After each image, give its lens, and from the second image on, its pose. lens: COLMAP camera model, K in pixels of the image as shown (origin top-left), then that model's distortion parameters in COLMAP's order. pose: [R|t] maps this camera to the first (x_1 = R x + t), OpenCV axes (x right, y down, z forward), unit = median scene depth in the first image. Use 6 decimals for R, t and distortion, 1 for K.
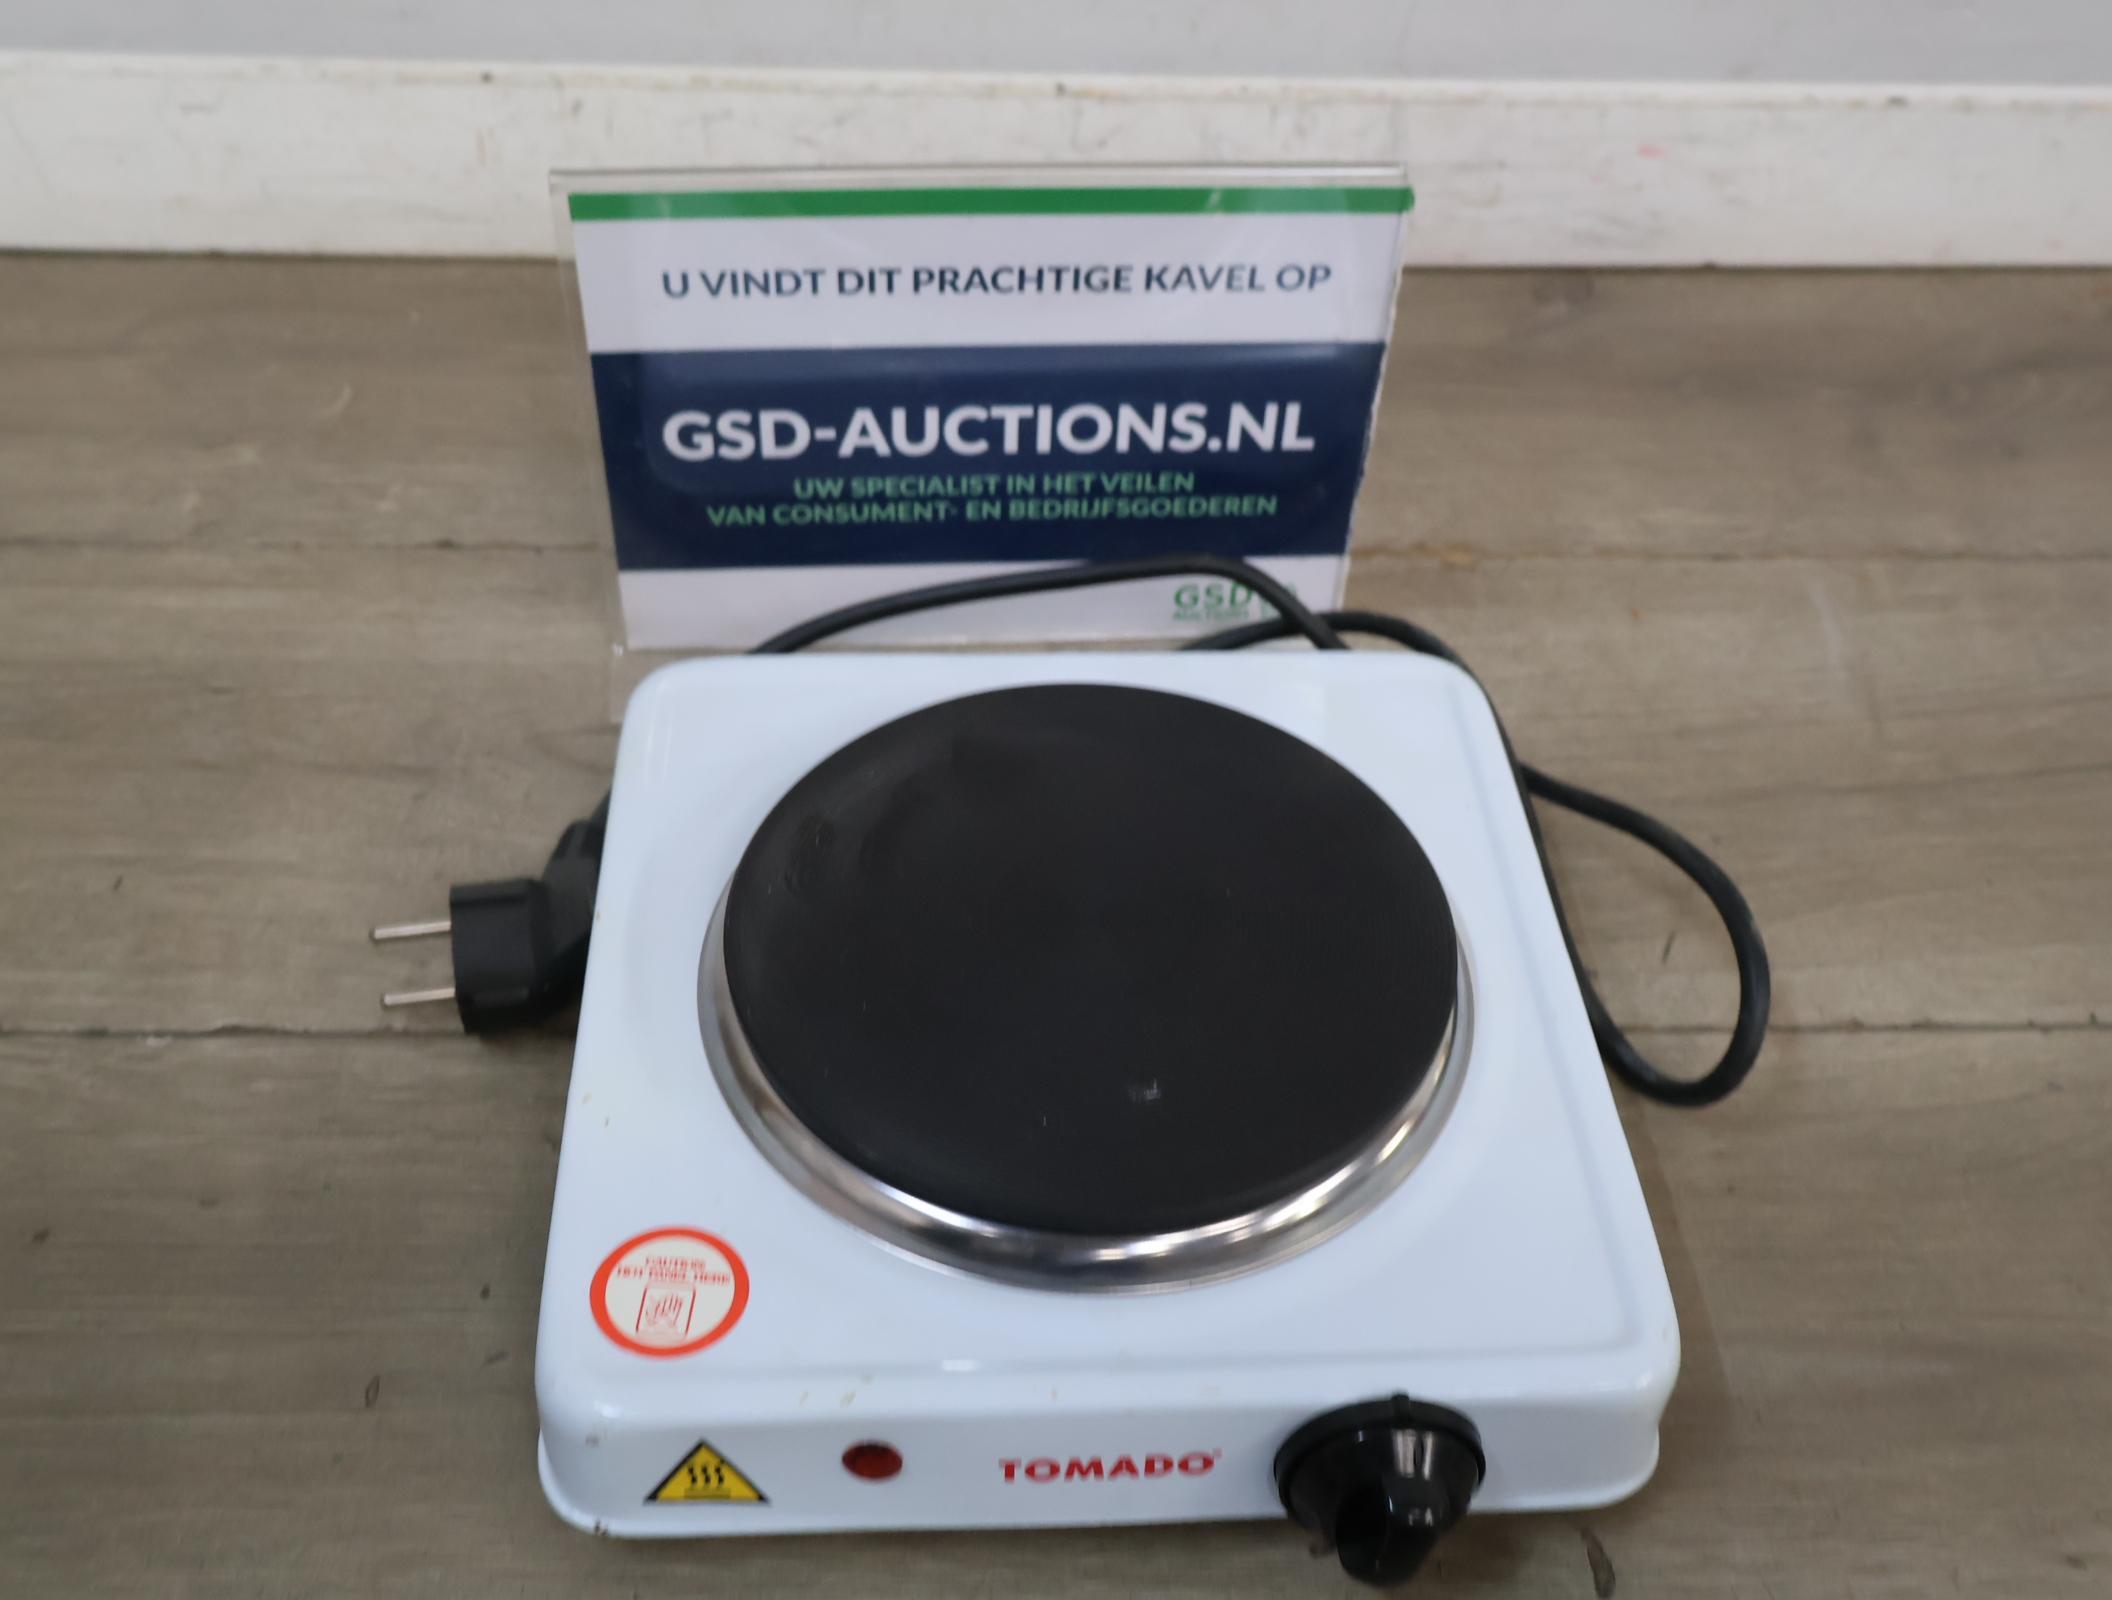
lens RADIAL K [[2156.2, 0, 1058.1], [0, 2156.2, 818.6], [0, 0, 1]] dist [0.015673, 0.000343]
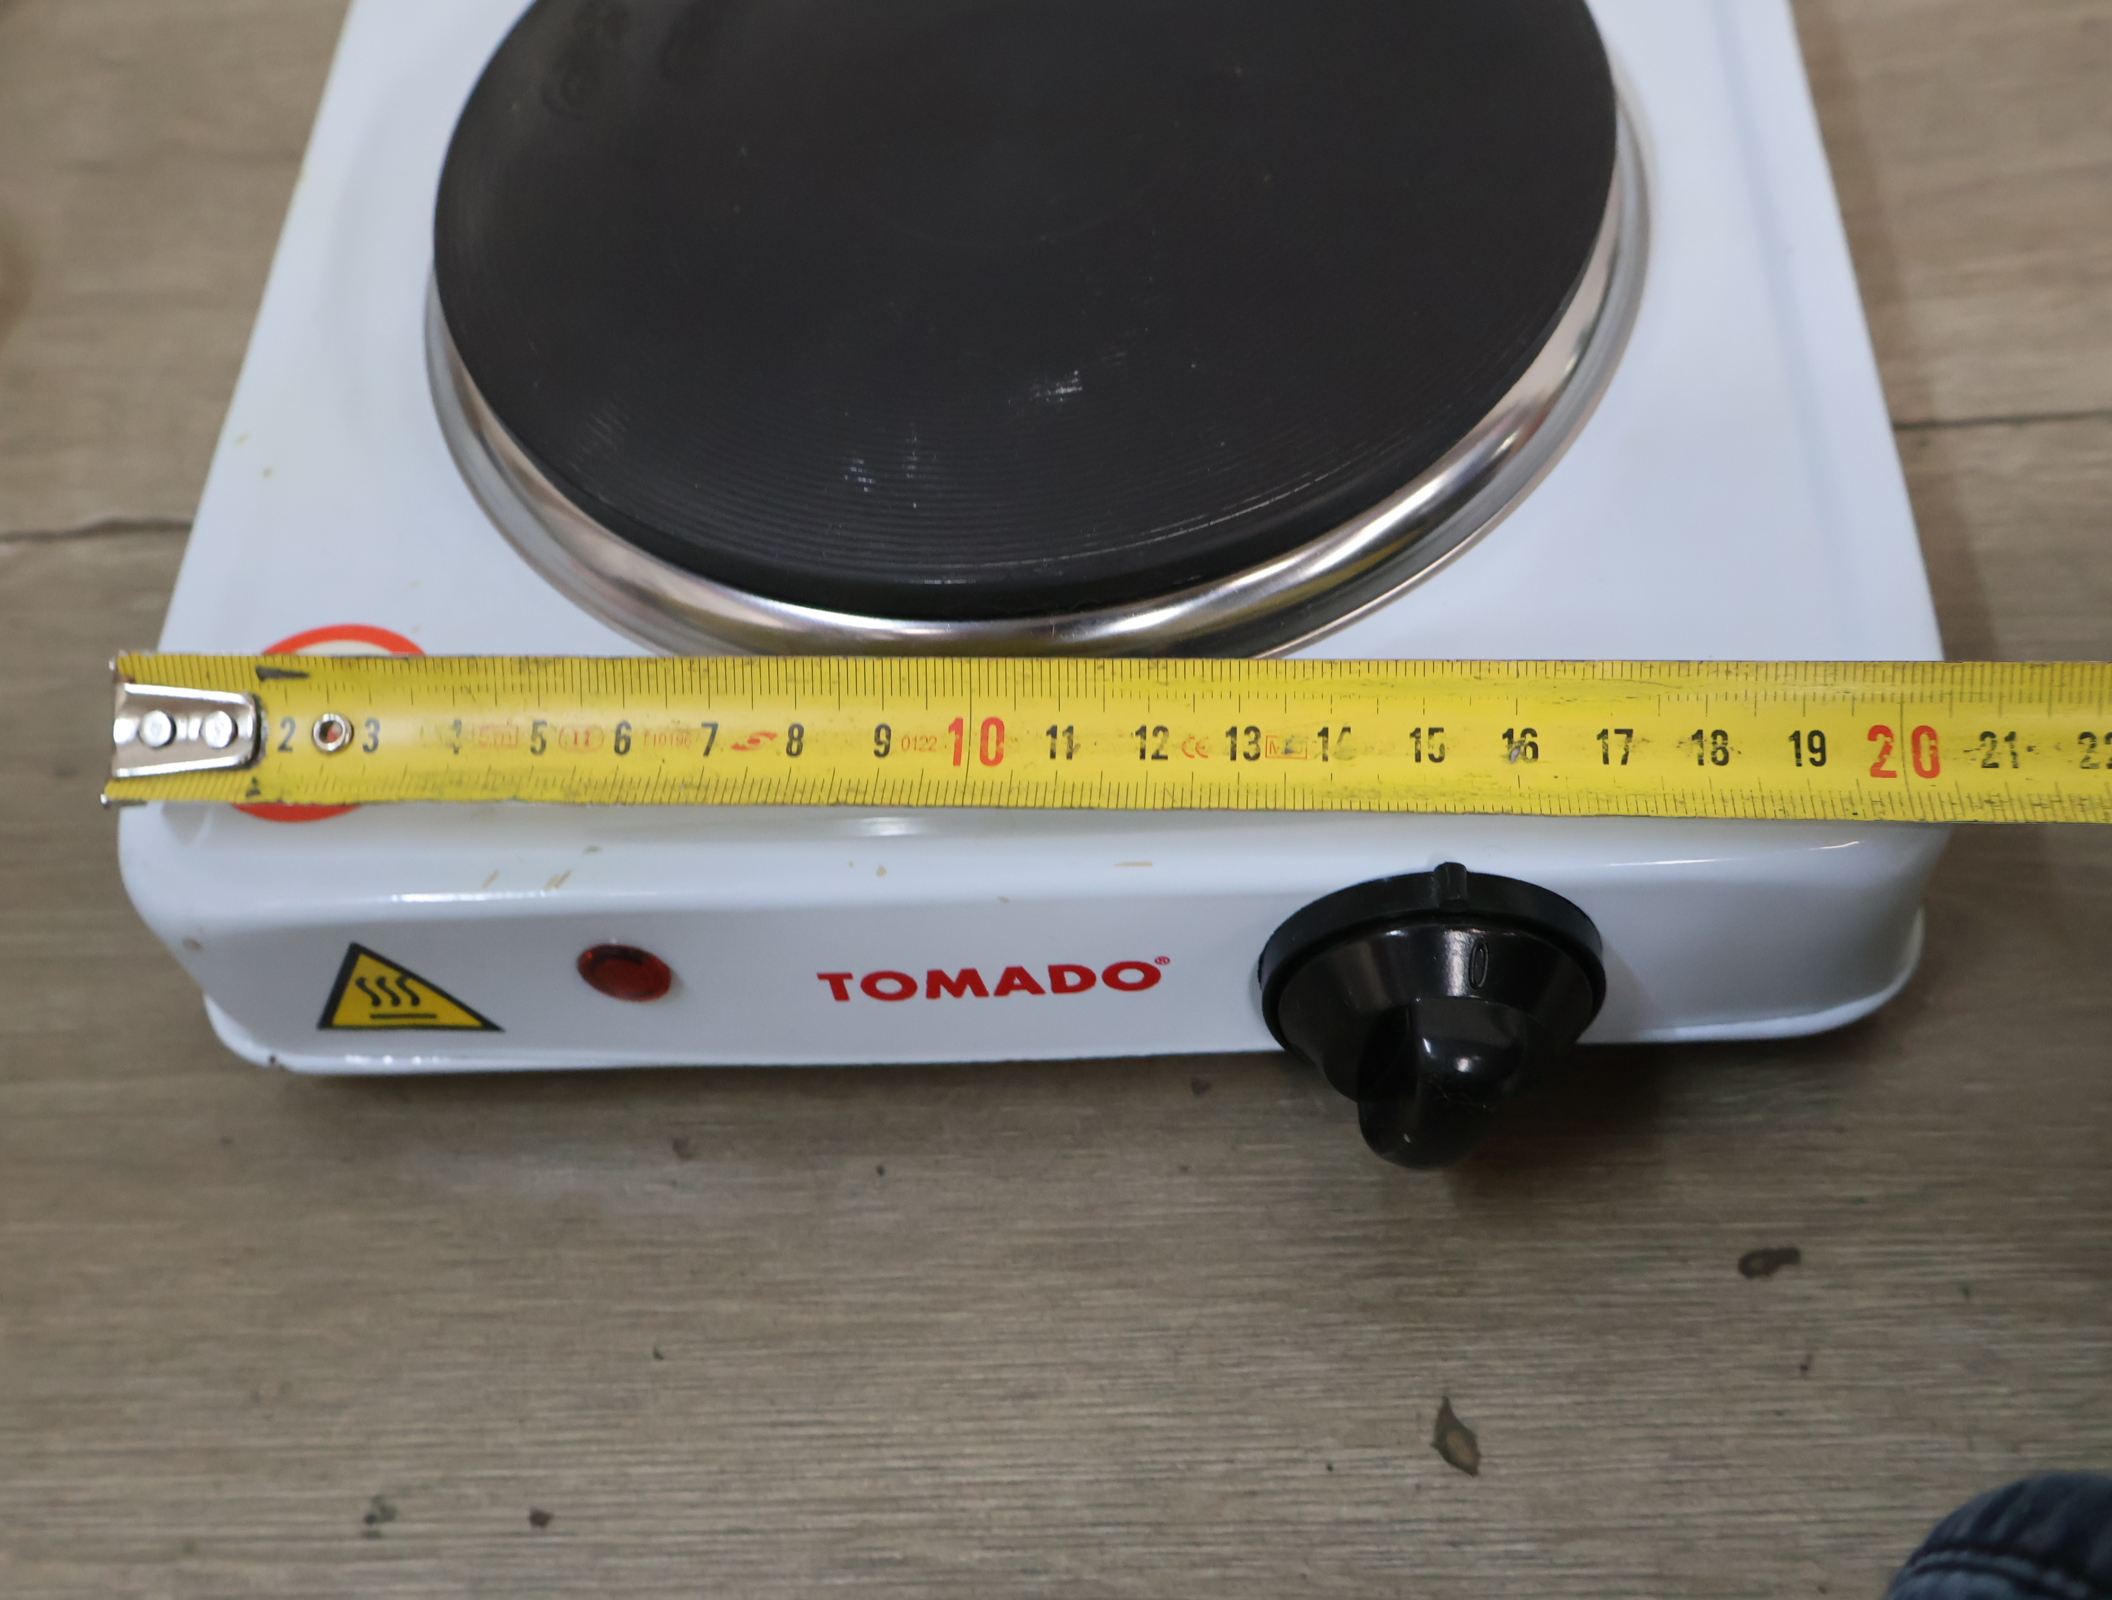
lens RADIAL K [[2156.2, 0, 1058.1], [0, 2156.2, 818.6], [0, 0, 1]] dist [0.015673, 0.000343]
pose [[0.988311, -0.036558, -0.148006, 0.022452], [0.066925, 0.976316, 0.205740, 0.080336], [0.136979, -0.213240, 0.967350, 0.420308]]
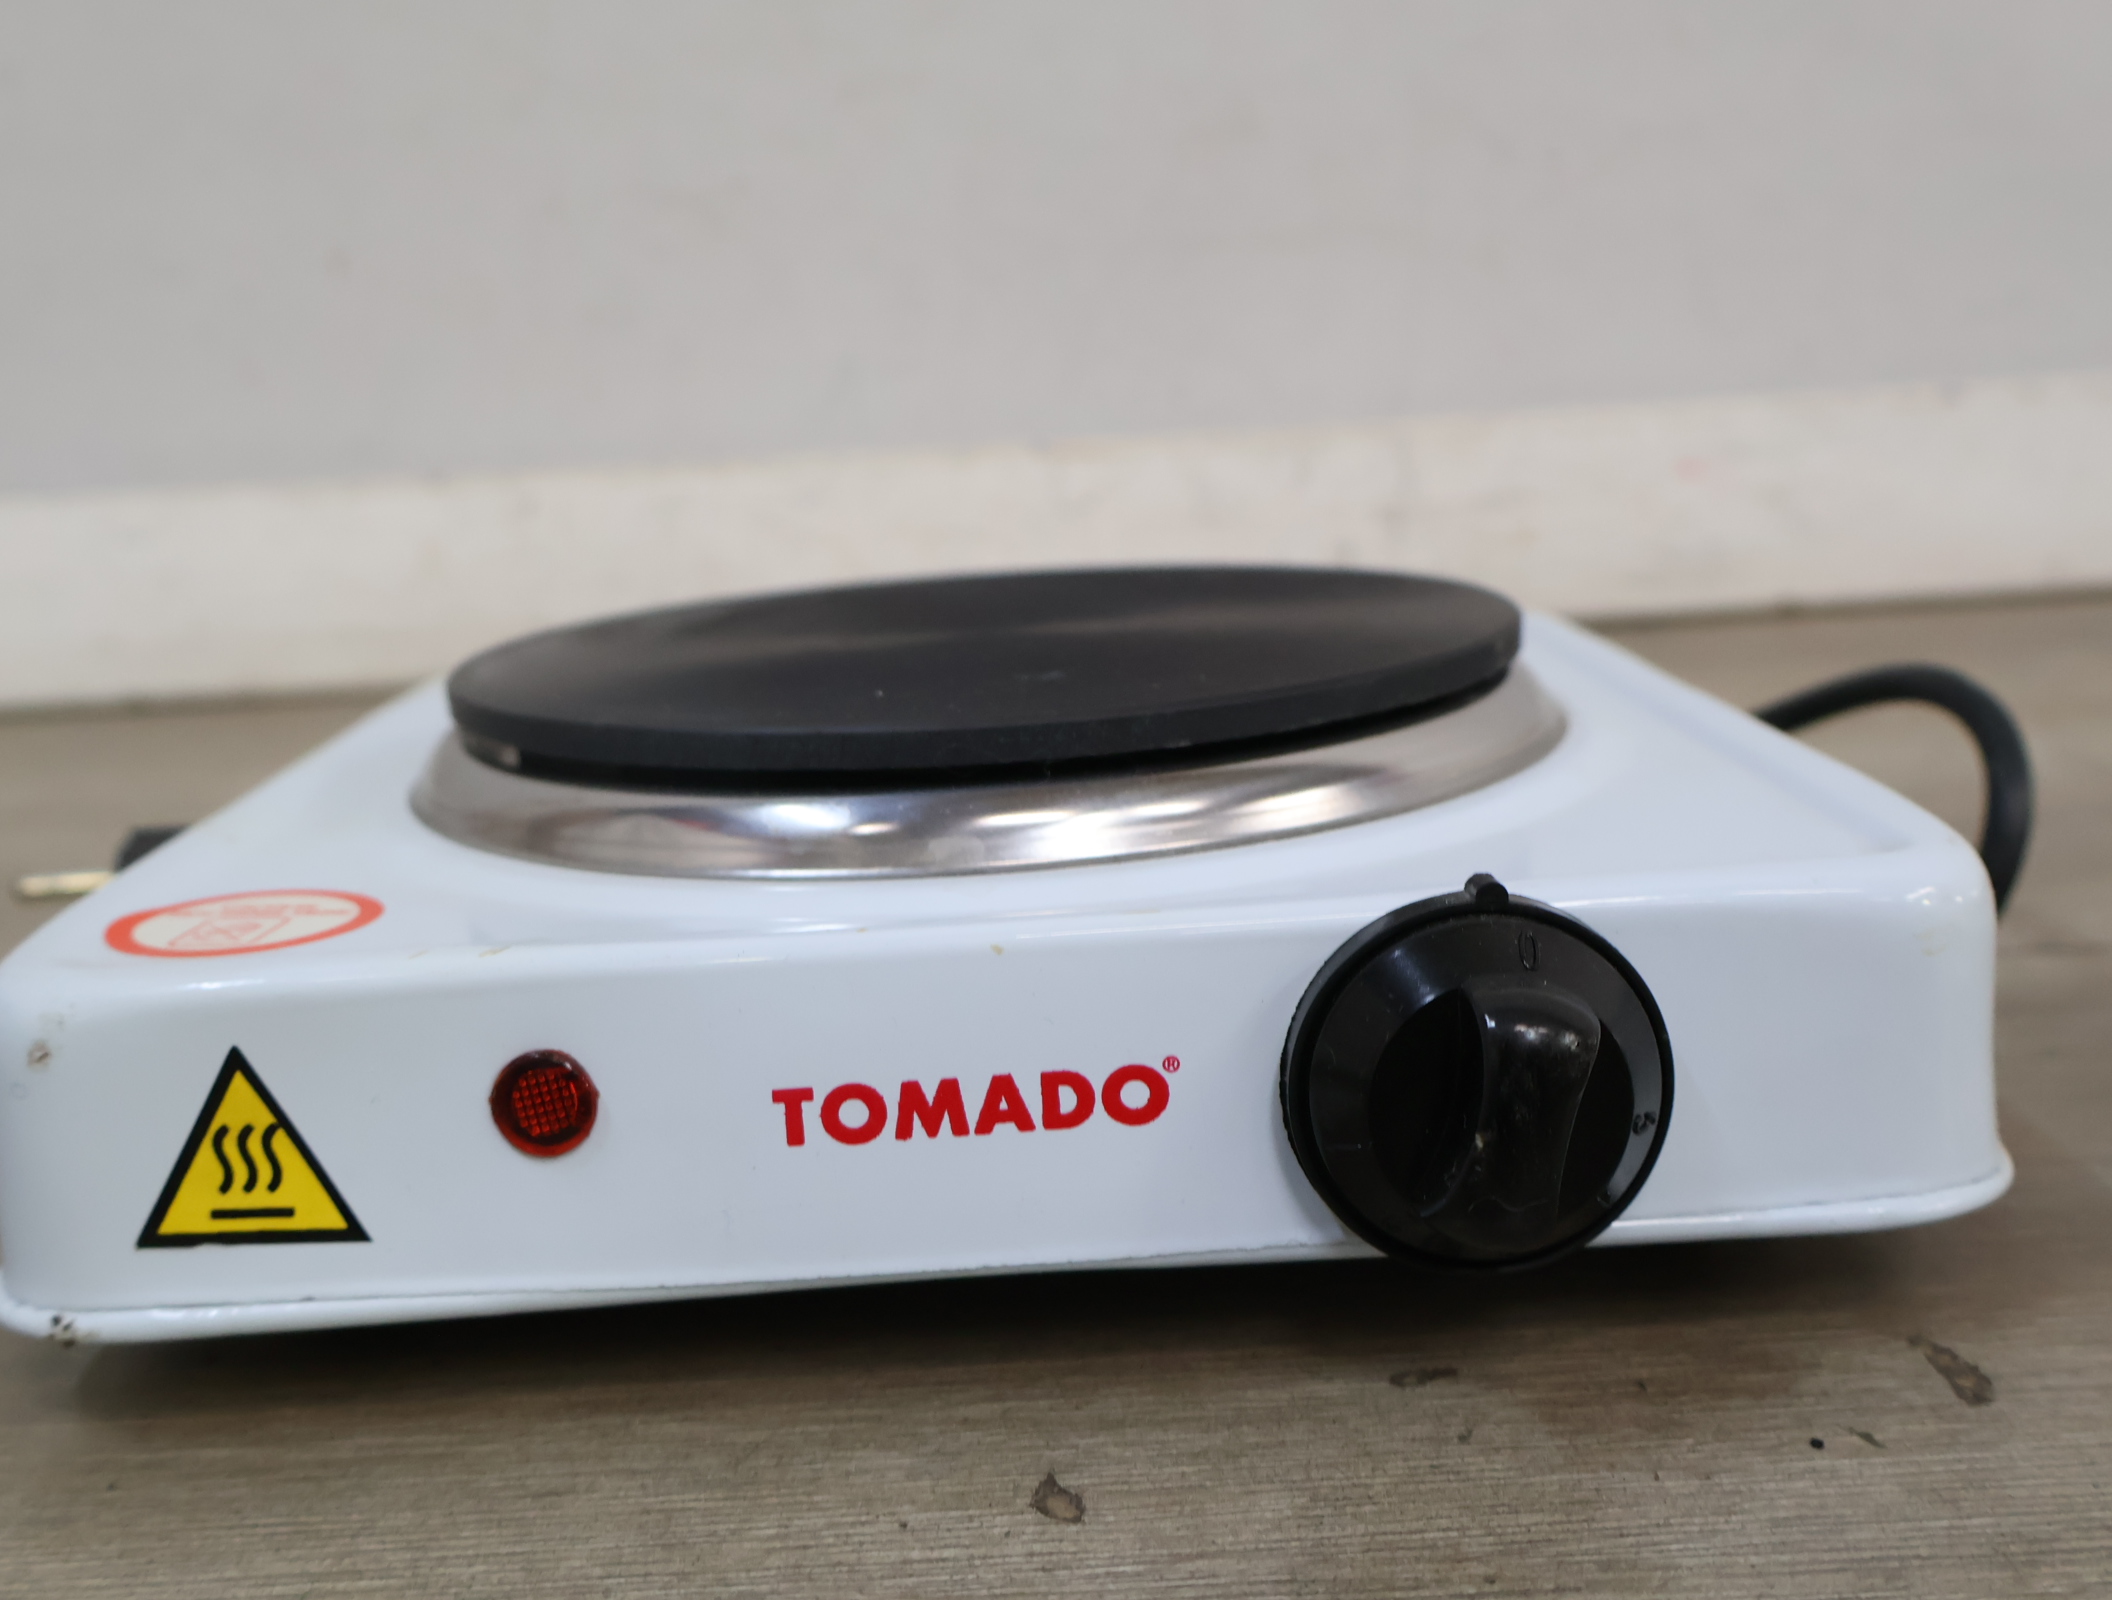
lens RADIAL K [[2181.9, 0, 1056.0], [0, 2181.9, 800.0], [0, 0, 1]] dist [0.012025, -0.000153]
pose [[0.995352, -0.082289, -0.050022, 0.073411], [0.044134, 0.851475, -0.522535, 0.495202], [0.085592, 0.517899, 0.851149, 0.465356]]
